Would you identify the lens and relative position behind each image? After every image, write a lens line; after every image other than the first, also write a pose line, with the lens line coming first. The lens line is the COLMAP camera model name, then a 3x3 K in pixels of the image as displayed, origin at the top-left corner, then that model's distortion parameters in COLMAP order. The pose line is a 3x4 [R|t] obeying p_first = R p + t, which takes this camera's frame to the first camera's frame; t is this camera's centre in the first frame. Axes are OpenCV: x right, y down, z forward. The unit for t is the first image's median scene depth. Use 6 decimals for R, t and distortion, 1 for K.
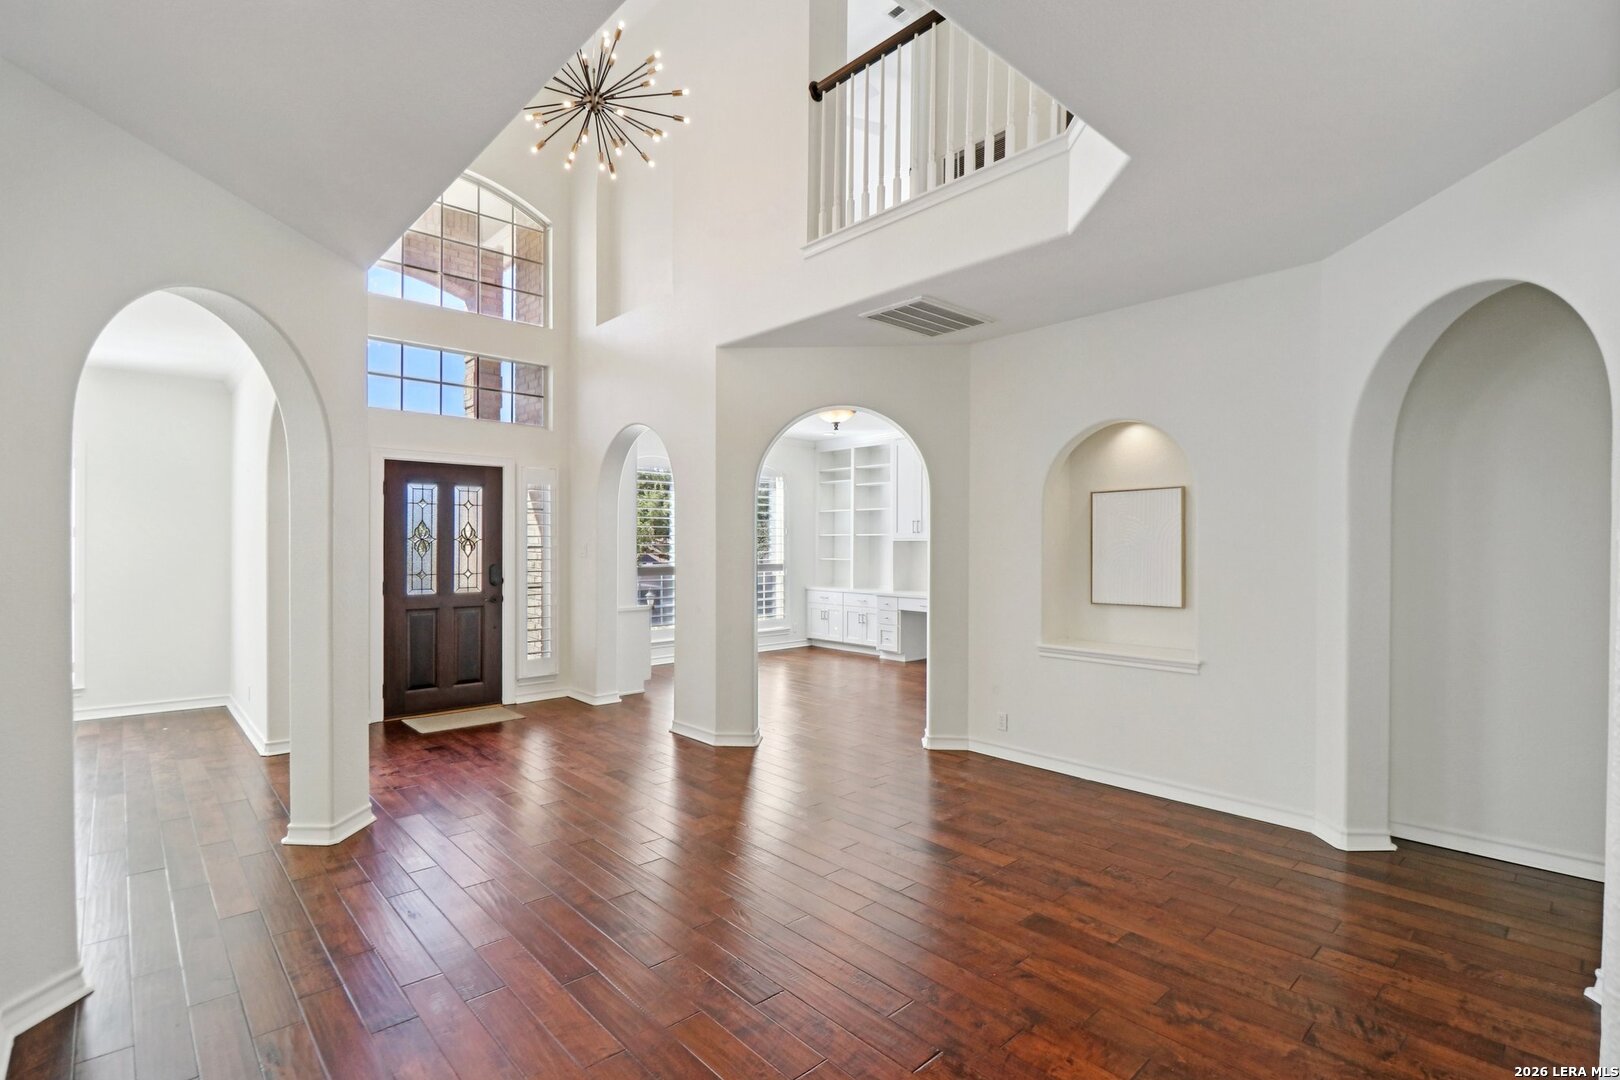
lens RADIAL K [[746.3, 0, 810.0], [0, 746.3, 540.0], [0, 0, 1]] dist [0.001051, 0.000073]
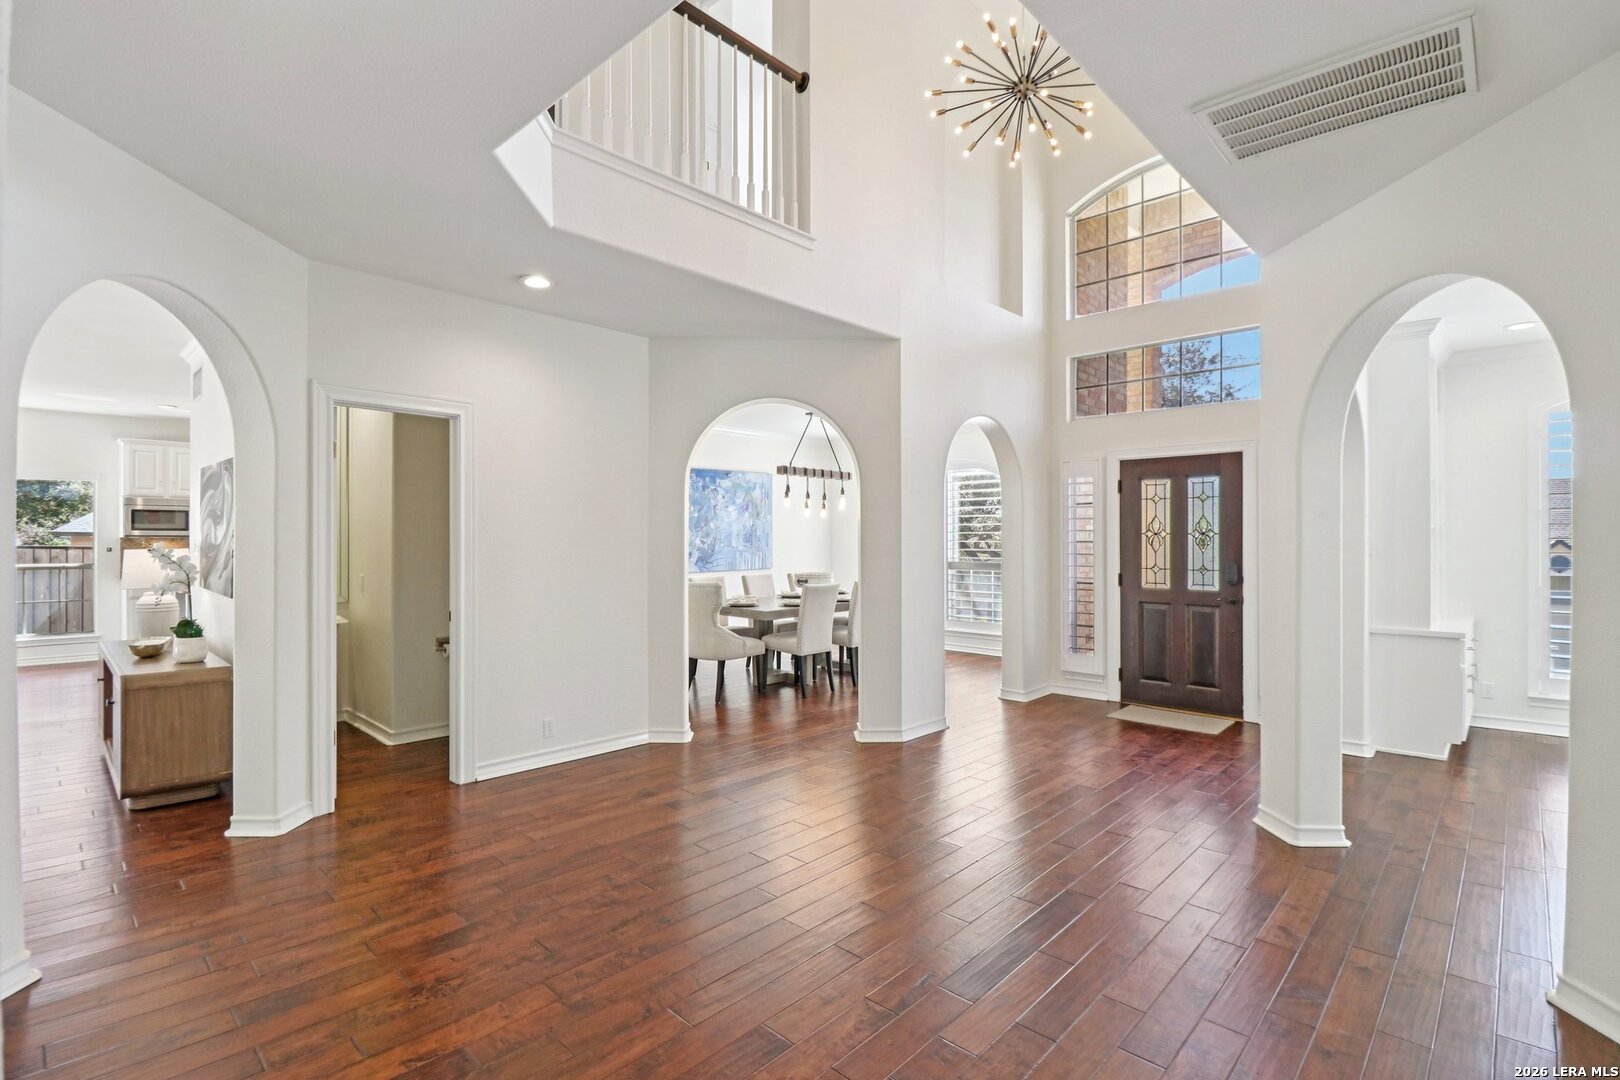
lens RADIAL K [[770.0, 0, 801.0], [0, 770.0, 537.2], [0, 0, 1]] dist [-0.024395, 0.000094]
pose [[0.061684, -0.000994, -0.998095, 0.487564], [0.004469, 0.999990, -0.000720, 0.002001], [0.998086, -0.004417, 0.061688, 0.449379]]
